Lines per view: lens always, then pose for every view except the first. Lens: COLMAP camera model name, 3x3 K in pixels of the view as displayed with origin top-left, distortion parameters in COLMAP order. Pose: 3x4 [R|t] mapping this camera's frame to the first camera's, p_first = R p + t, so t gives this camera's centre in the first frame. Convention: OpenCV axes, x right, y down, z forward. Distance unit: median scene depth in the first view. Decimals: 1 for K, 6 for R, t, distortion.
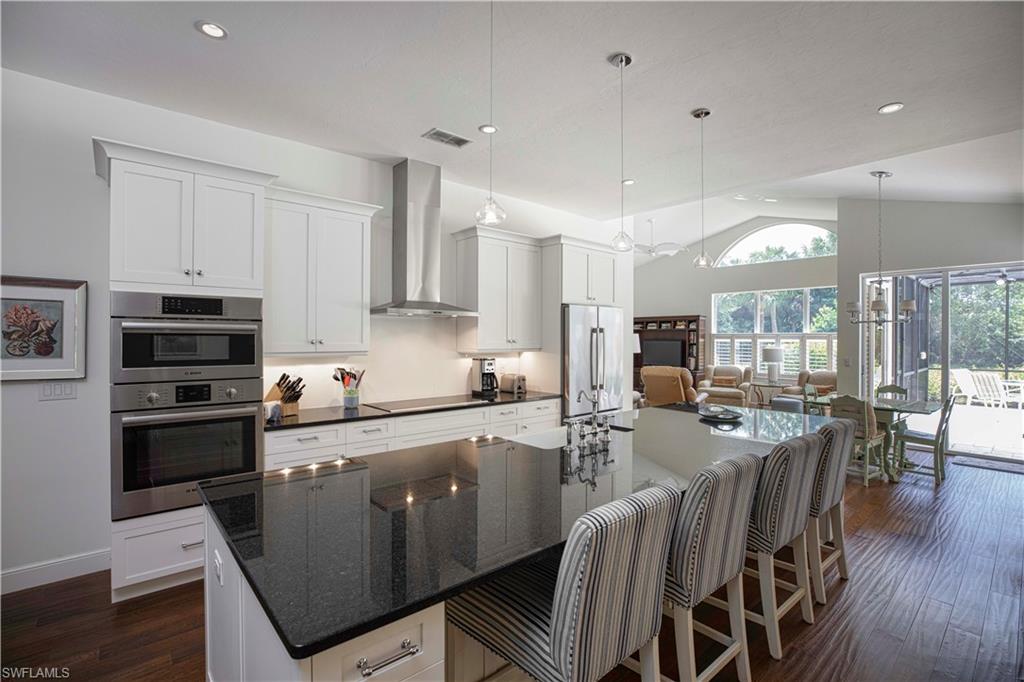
lens RADIAL K [[466.4, 0, 514.5], [0, 466.4, 342.3], [0, 0, 1]] dist [-0.024100, 0.001271]
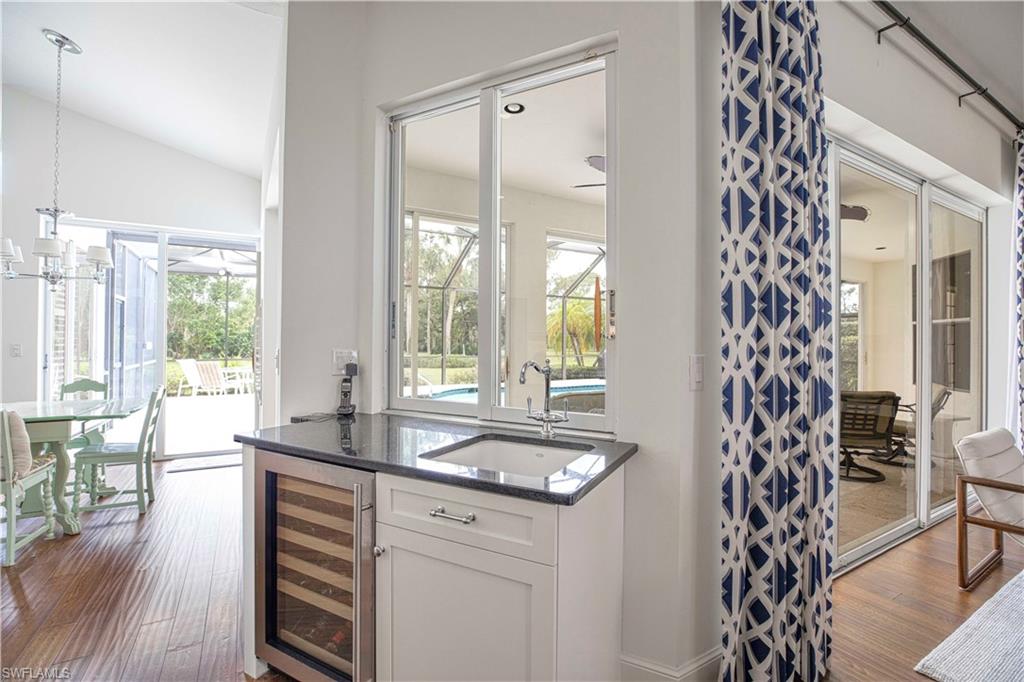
lens RADIAL K [[466.4, 0, 512.1], [0, 466.4, 339.5], [0, 0, 1]] dist [-0.024100, 0.001271]
pose [[0.194855, 0.005242, 0.980818, 0.320413], [-0.002997, 0.999984, -0.004749, 0.039973], [-0.980827, -0.002014, 0.194868, 0.280342]]
